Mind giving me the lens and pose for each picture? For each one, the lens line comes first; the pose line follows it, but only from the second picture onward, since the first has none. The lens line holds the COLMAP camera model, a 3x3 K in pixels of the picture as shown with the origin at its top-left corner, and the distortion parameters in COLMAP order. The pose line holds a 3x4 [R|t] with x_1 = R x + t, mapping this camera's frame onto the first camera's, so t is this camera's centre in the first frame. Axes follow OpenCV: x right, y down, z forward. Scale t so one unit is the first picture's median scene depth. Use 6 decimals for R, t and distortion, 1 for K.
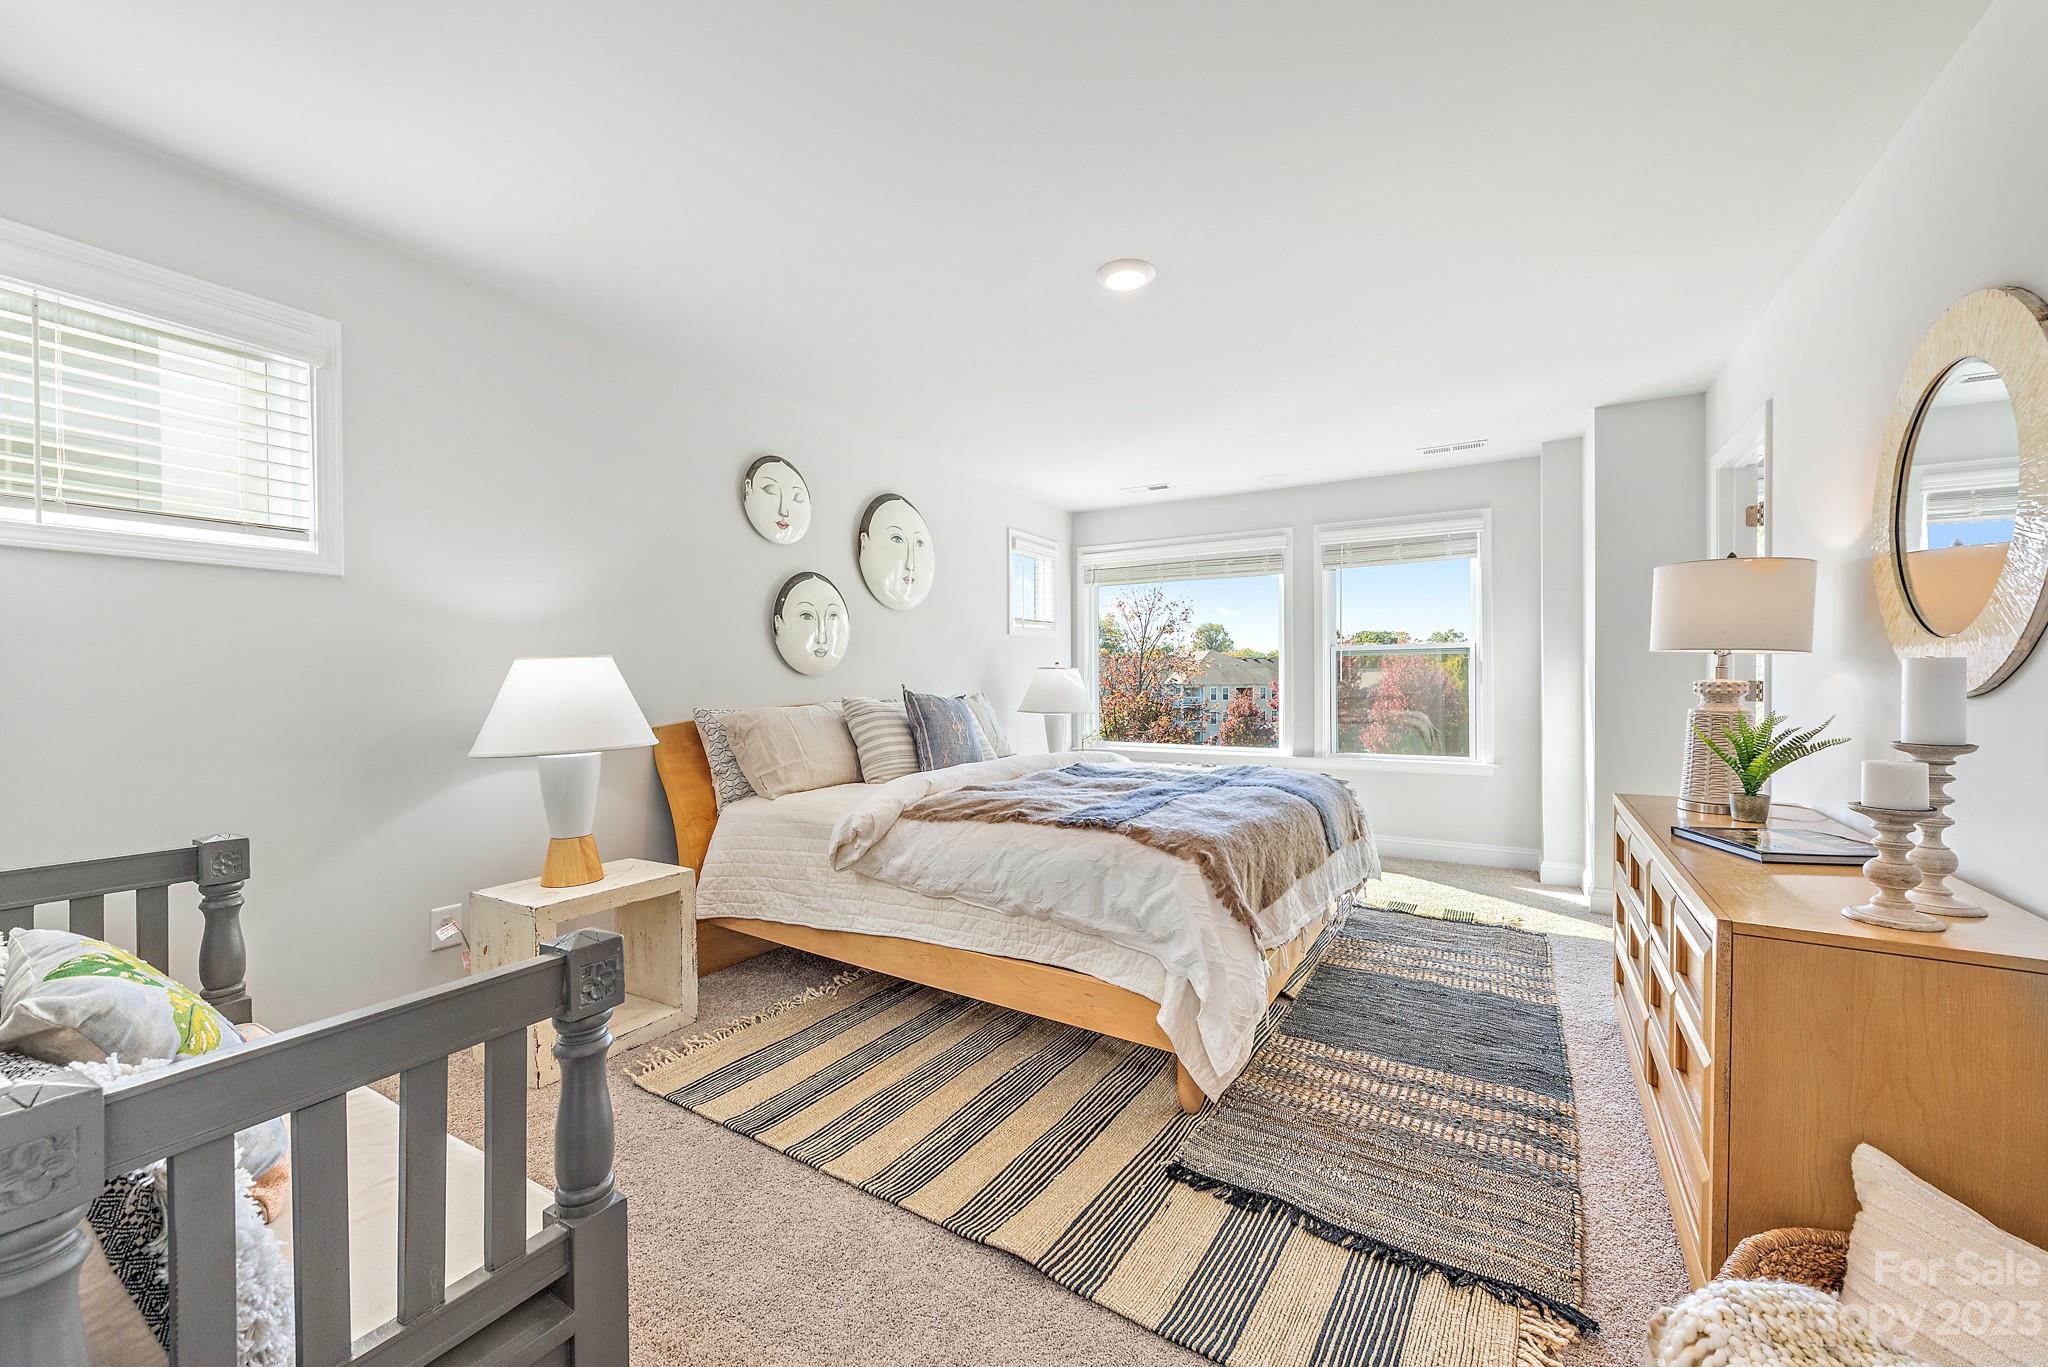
lens RADIAL K [[802.6, 0, 1025.1], [0, 802.6, 680.0], [0, 0, 1]] dist [0.005743, -0.001143]
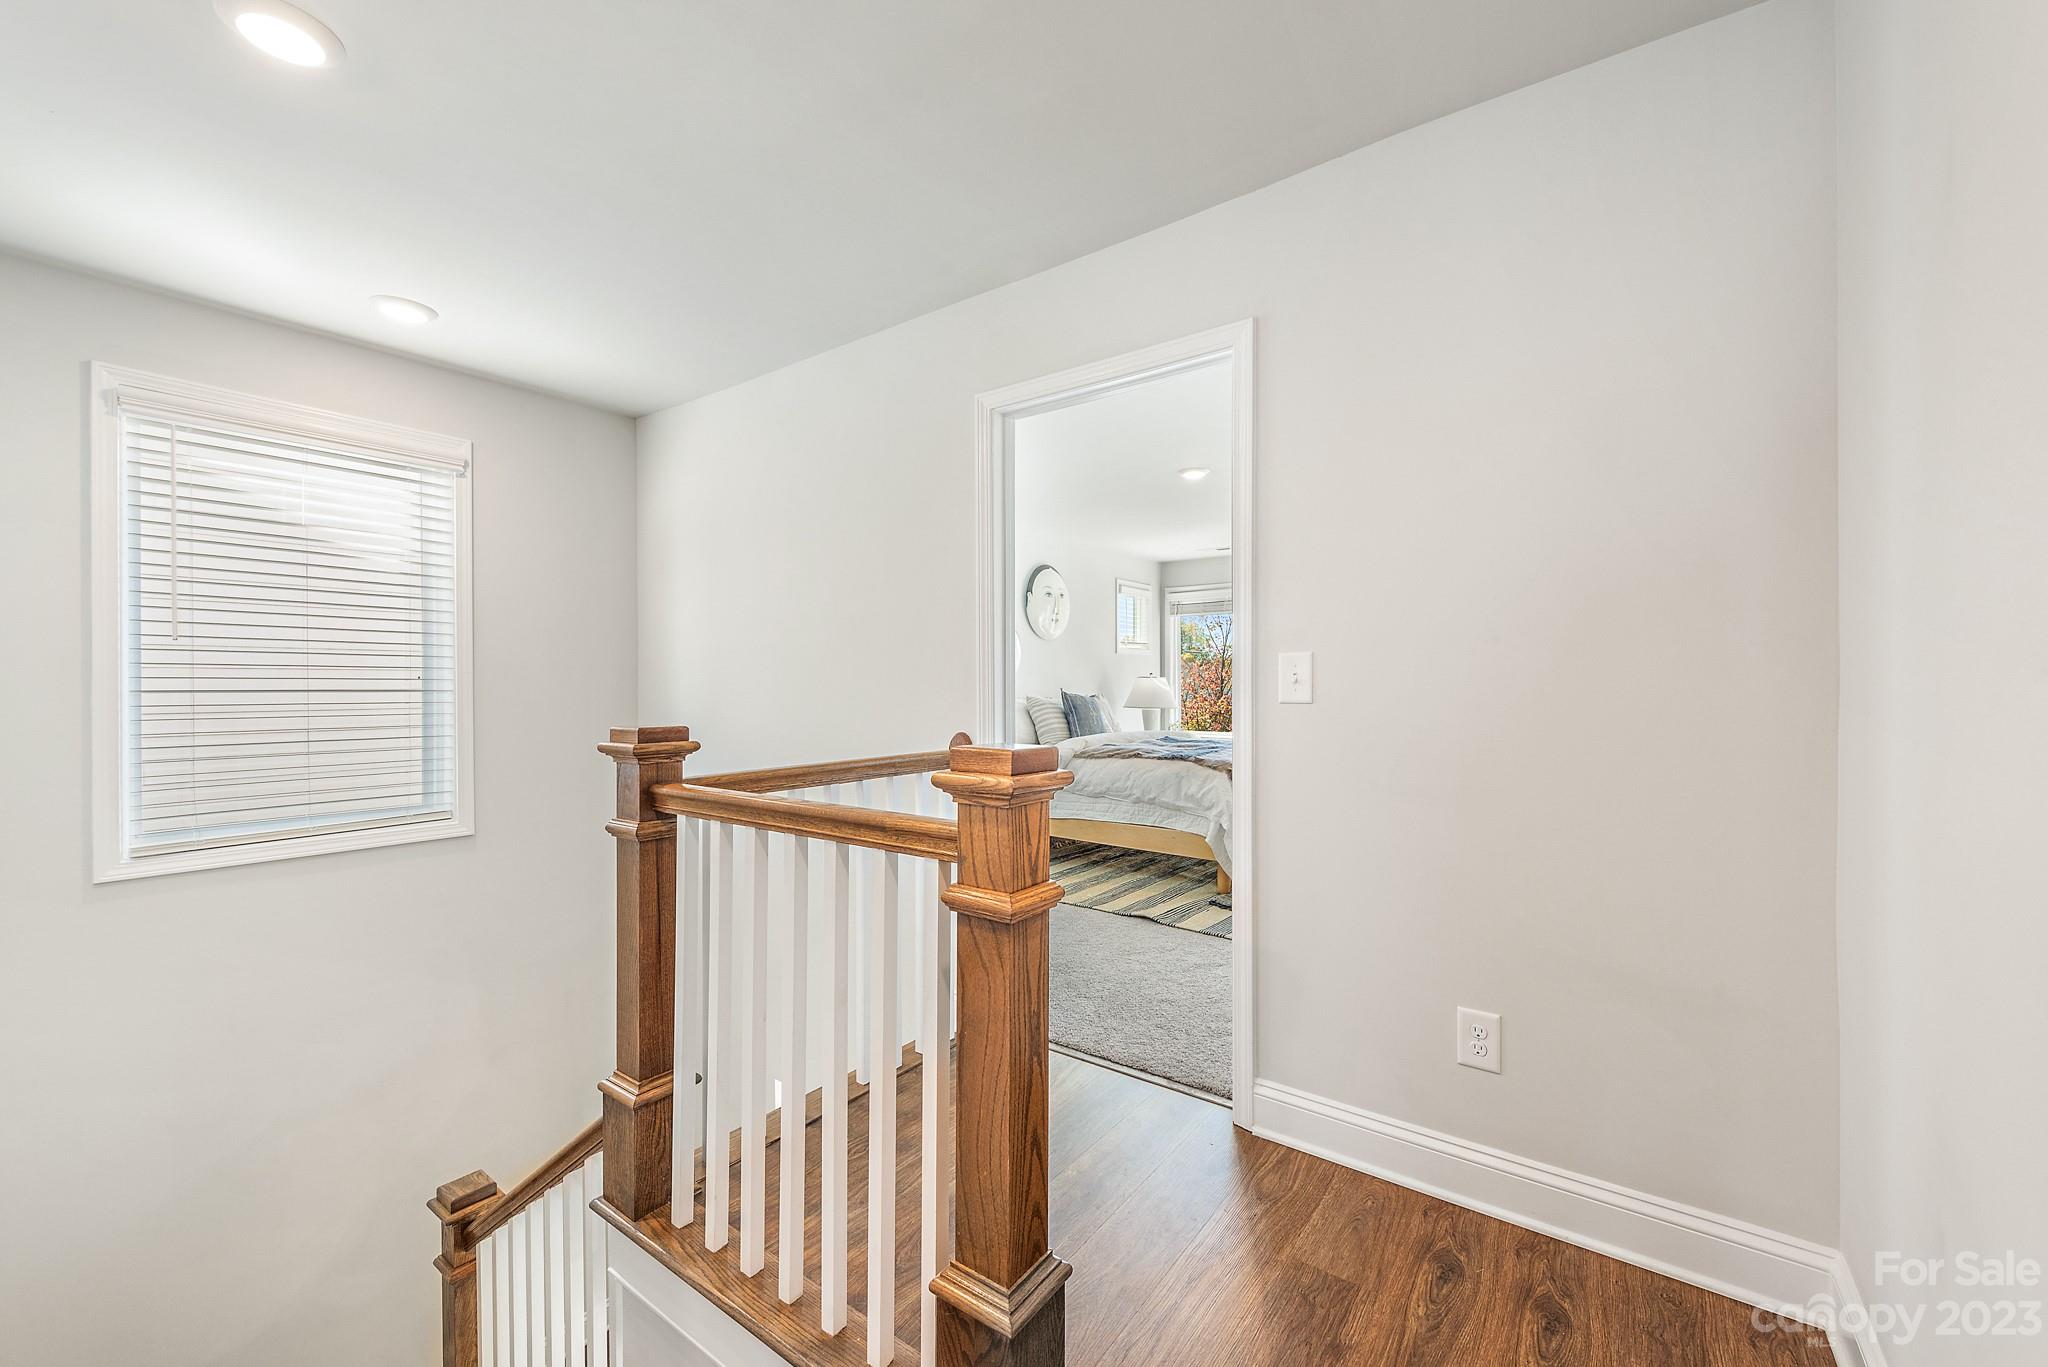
lens RADIAL K [[802.6, 0, 1036.1], [0, 802.6, 690.9], [0, 0, 1]] dist [0.005743, -0.001143]
pose [[0.996109, 0.001116, -0.088121, -0.057070], [-0.000491, 0.999975, 0.007110, -0.000120], [0.088127, -0.007039, 0.996084, -0.676596]]
